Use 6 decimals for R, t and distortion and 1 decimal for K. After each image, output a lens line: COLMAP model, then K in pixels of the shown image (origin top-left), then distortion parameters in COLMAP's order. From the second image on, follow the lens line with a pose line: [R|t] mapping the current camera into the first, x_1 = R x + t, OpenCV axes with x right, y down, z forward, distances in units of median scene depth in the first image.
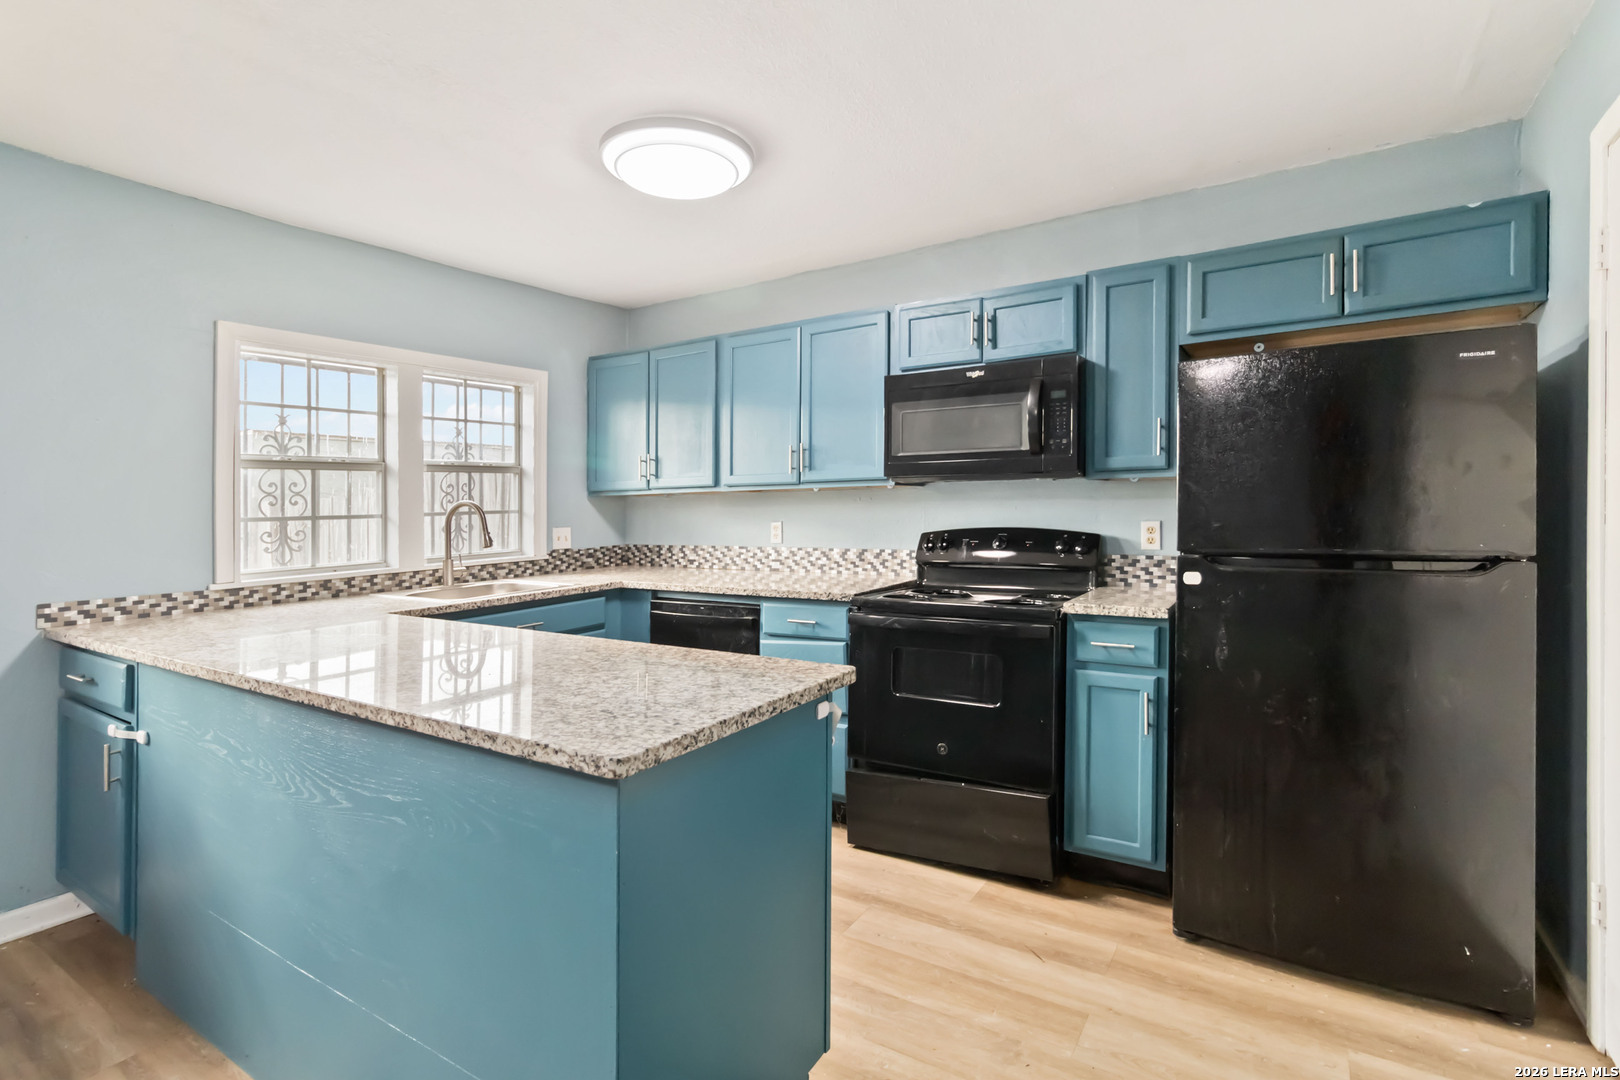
lens RADIAL K [[764.0, 0, 818.1], [0, 764.0, 504.5], [0, 0, 1]] dist [0.003915, -0.000444]
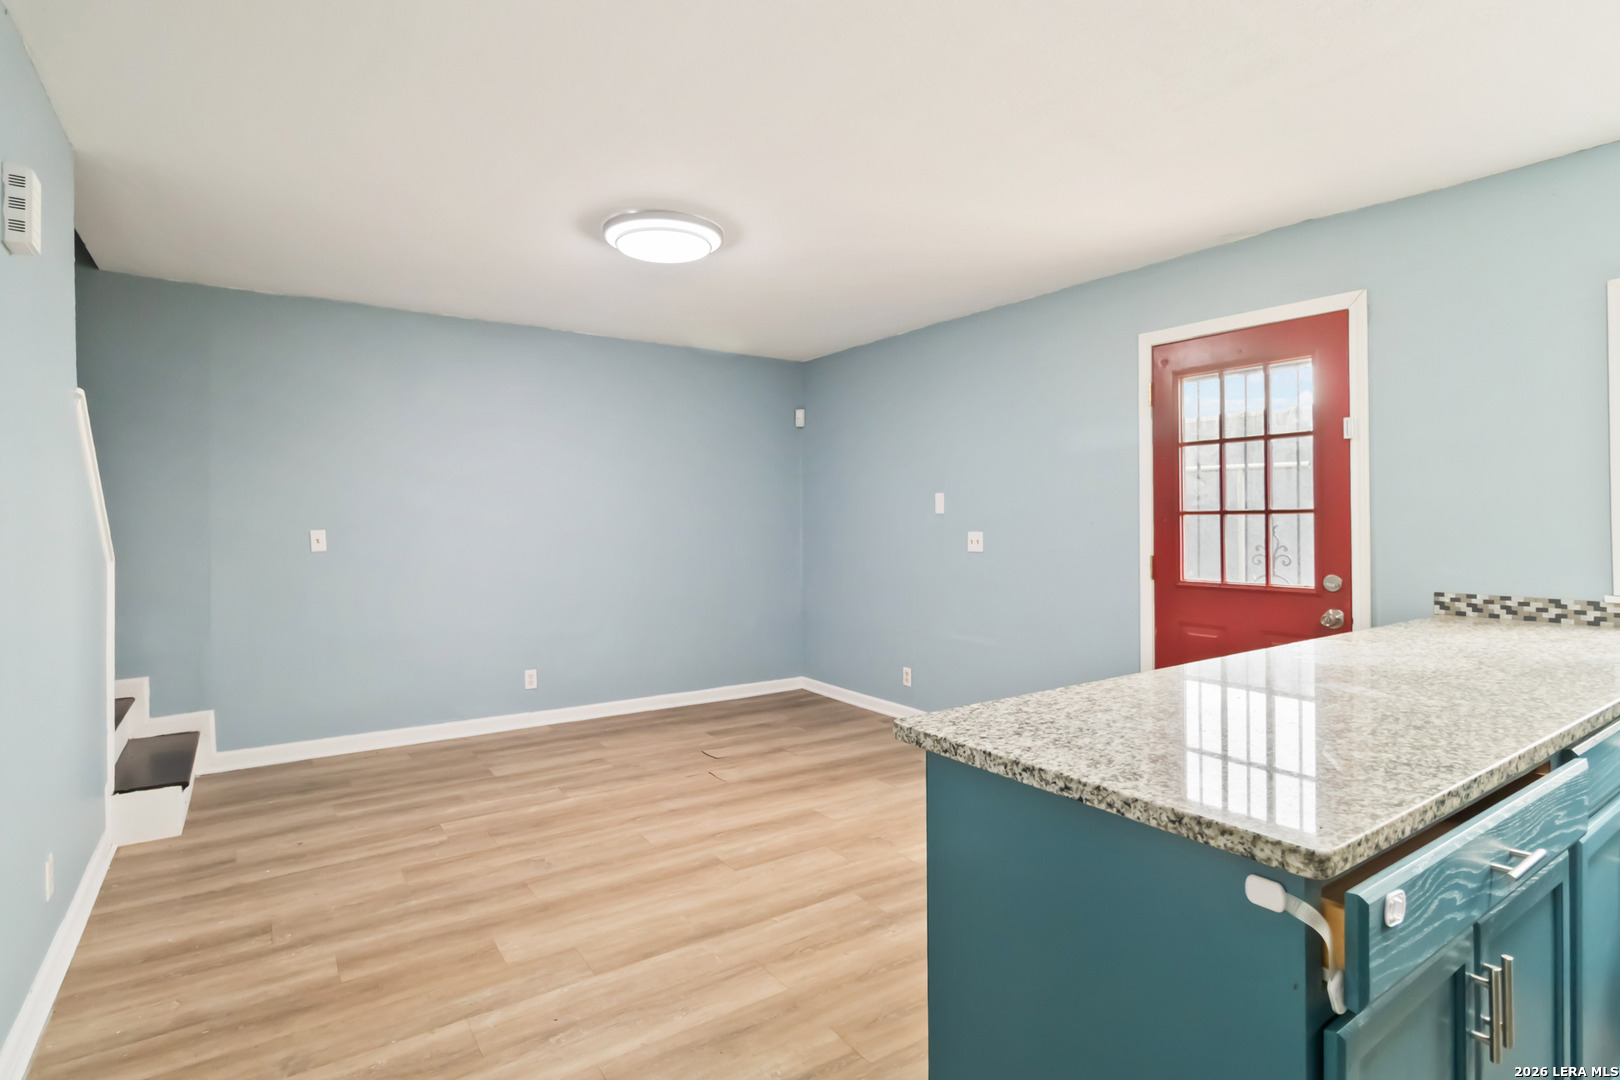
lens RADIAL K [[809.3, 0, 805.9], [0, 809.3, 515.3], [0, 0, 1]] dist [-0.001948, -0.001693]
pose [[-0.403596, 0.011667, -0.914863, 0.308498], [0.013141, 0.999889, 0.006954, -0.002171], [0.914843, -0.009216, -0.403704, 0.441886]]
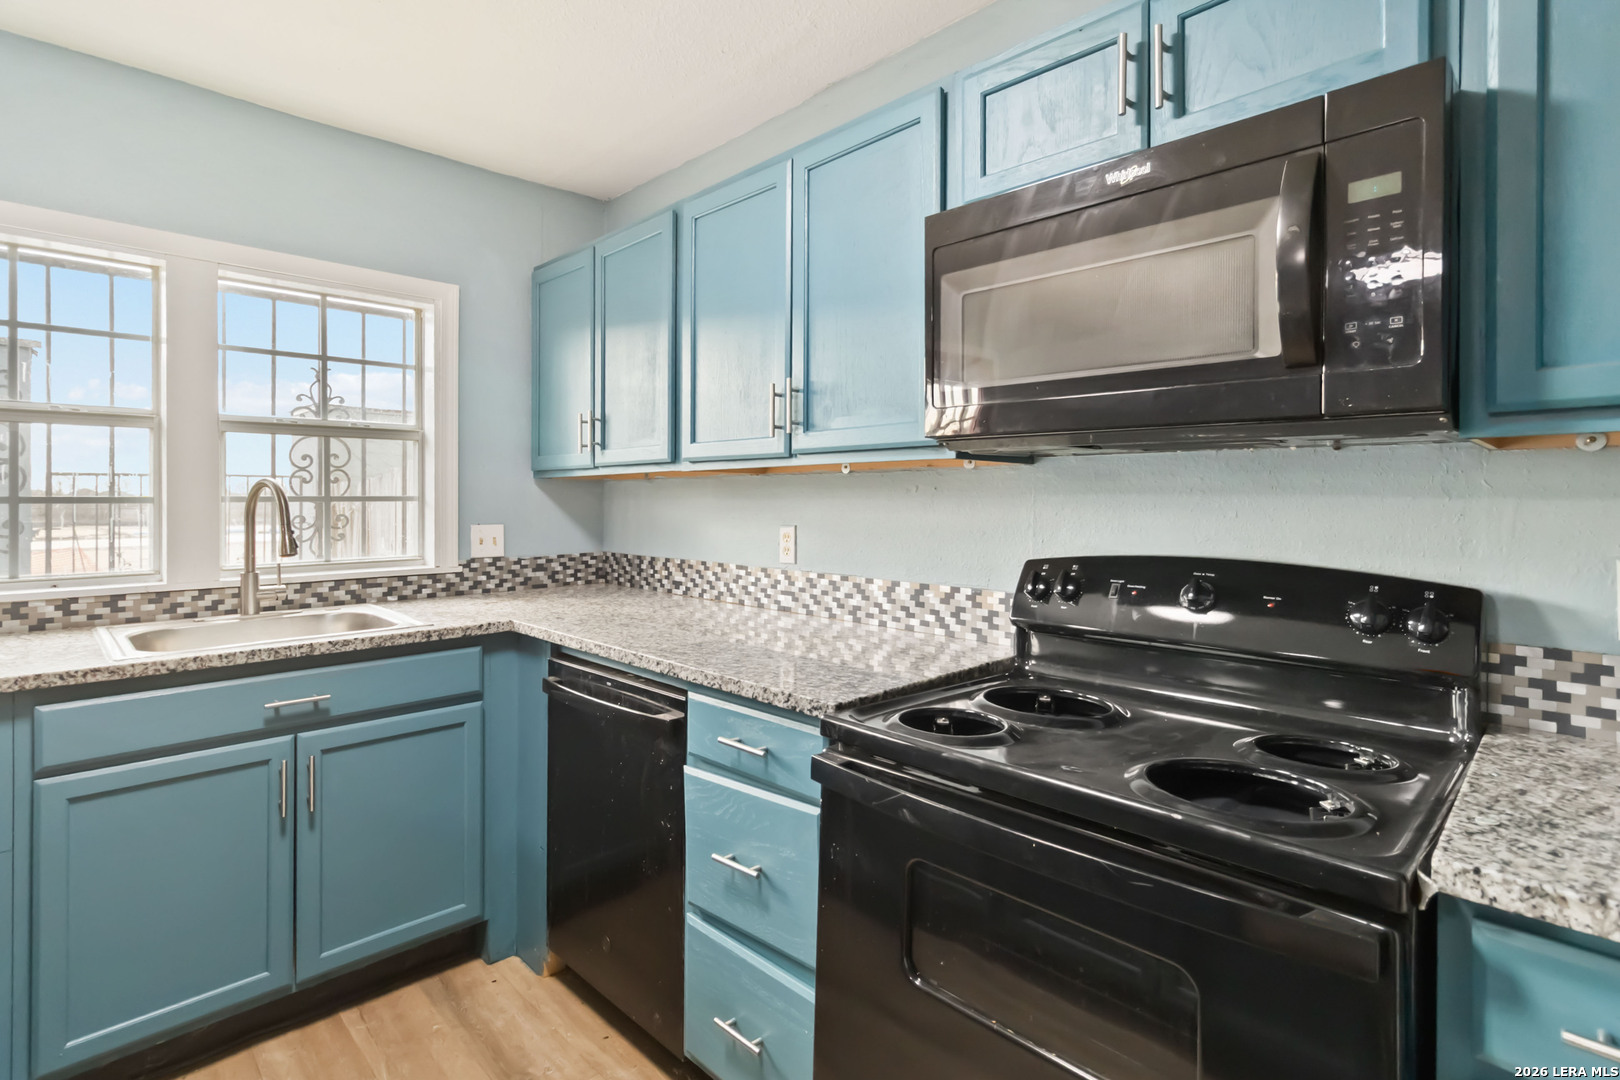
lens RADIAL K [[797.9, 0, 814.2], [0, 797.9, 500.9], [0, 0, 1]] dist [0.001379, 0.001193]
pose [[0.968258, 0.020764, -0.249090, 0.131183], [-0.019809, 0.999784, 0.006341, -0.000978], [0.249168, -0.001206, 0.968460, 0.479532]]
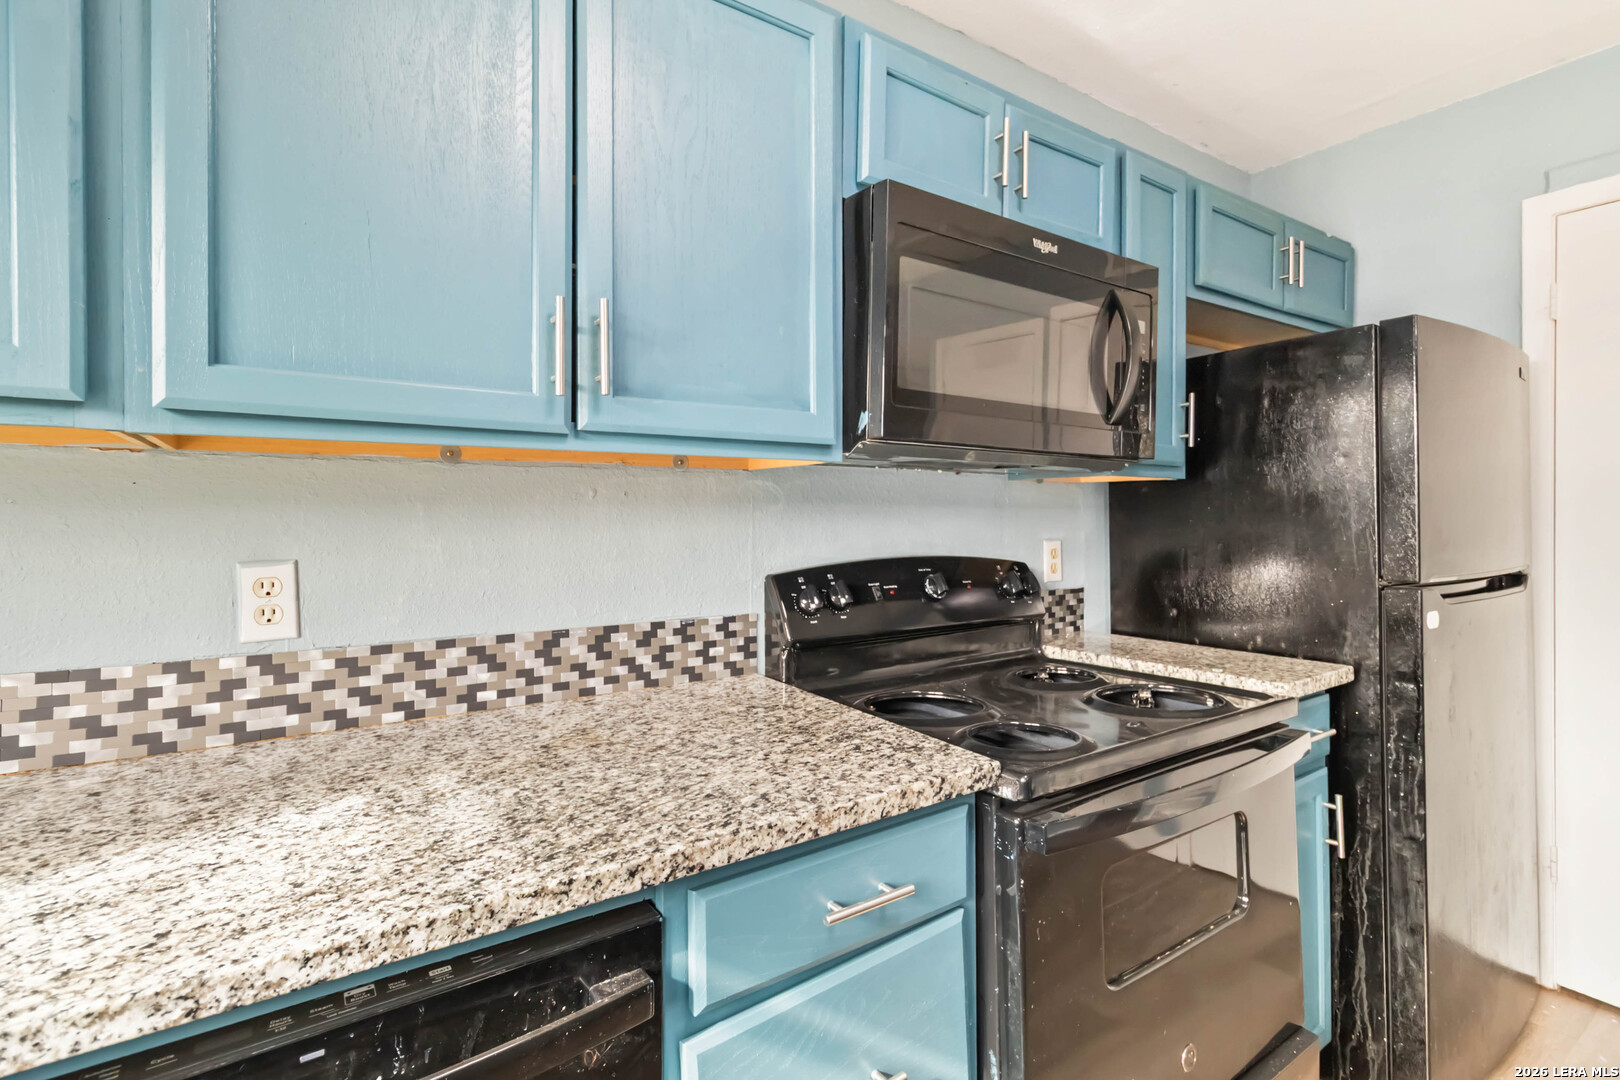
lens RADIAL K [[776.3, 0, 812.0], [0, 776.3, 514.7], [0, 0, 1]] dist [0.000612, 0.001189]
pose [[0.405872, 0.010783, 0.913866, -0.269736], [-0.012216, 0.999905, -0.006373, 0.004705], [-0.913848, -0.008577, 0.405965, 0.804294]]
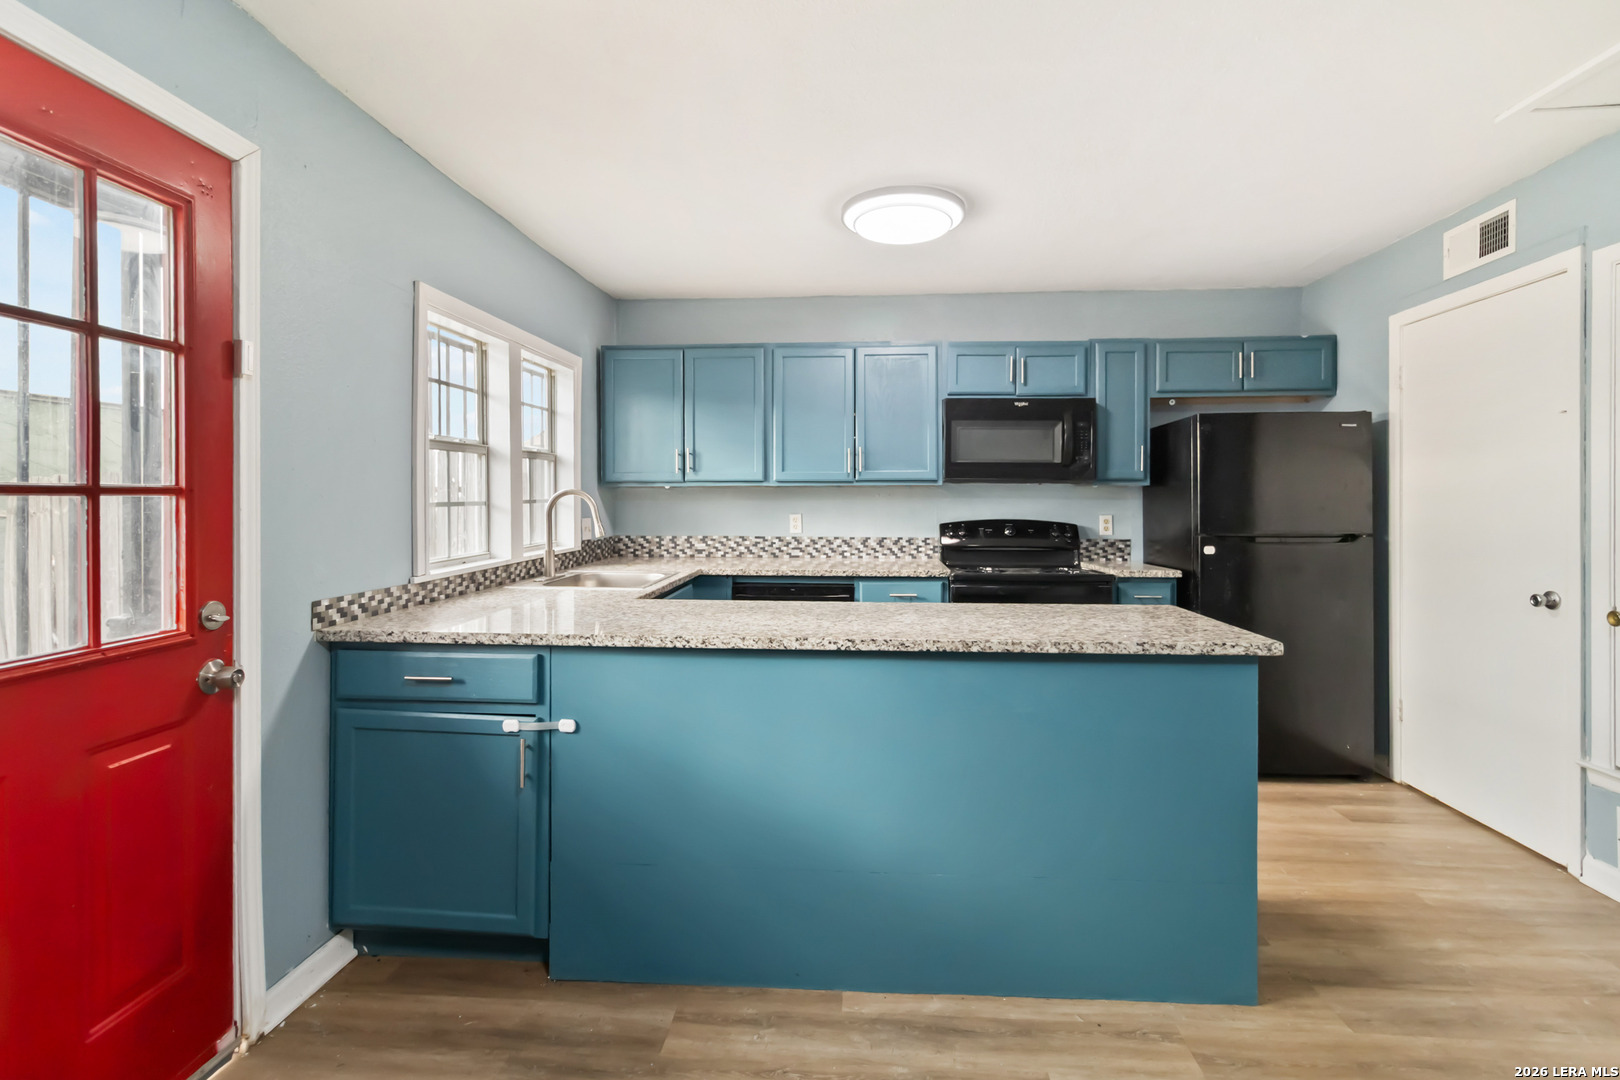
lens RADIAL K [[764.0, 0, 818.1], [0, 764.0, 504.5], [0, 0, 1]] dist [0.003915, -0.000444]
pose [[0.878996, 0.014263, 0.476616, -0.648732], [-0.016083, 0.999871, -0.000261, 0.009180], [-0.476558, -0.007436, 0.879112, -0.011421]]
